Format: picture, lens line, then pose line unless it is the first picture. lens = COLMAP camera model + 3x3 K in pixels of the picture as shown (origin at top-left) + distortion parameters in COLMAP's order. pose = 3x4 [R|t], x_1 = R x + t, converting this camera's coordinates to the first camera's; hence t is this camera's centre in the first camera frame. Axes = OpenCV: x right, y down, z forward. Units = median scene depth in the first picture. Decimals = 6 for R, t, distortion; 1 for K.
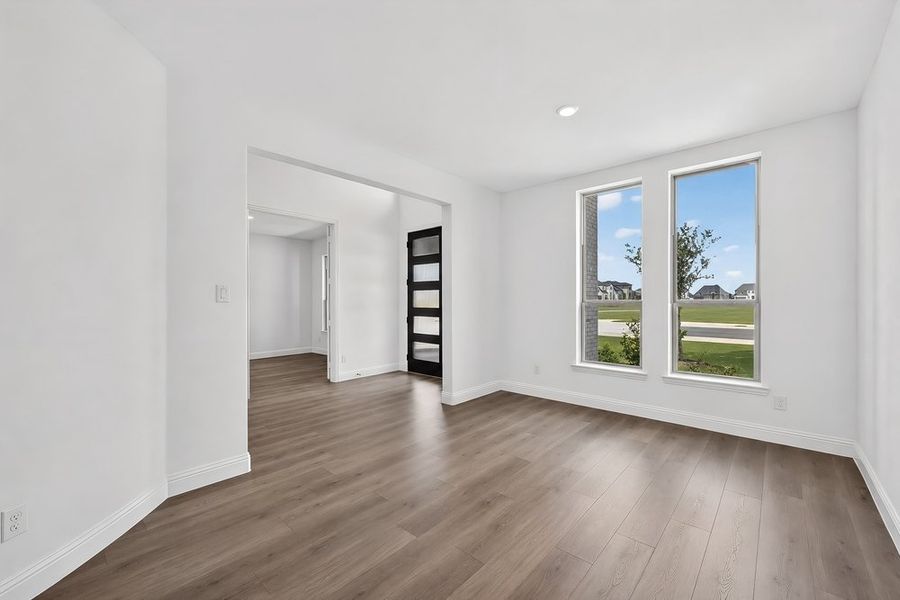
lens RADIAL K [[358.5, 0, 451.0], [0, 358.5, 307.2], [0, 0, 1]] dist [-0.000716, -0.000073]
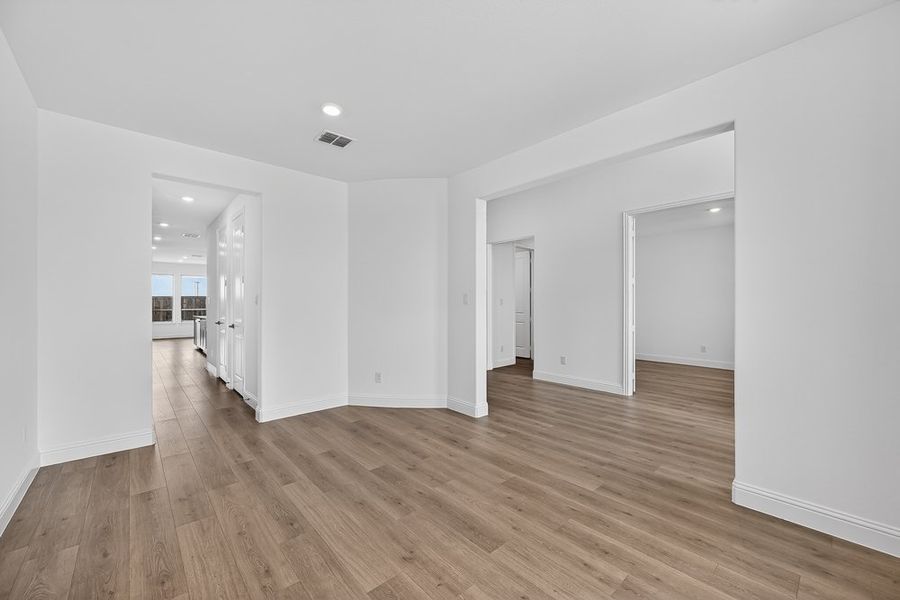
lens RADIAL K [[358.5, 0, 451.0], [0, 358.5, 307.2], [0, 0, 1]] dist [-0.000716, -0.000073]
pose [[-0.101130, 0.013340, -0.994784, 0.895233], [-0.015688, 0.999764, 0.015002, -0.016059], [0.994749, 0.017123, -0.100897, 1.027081]]
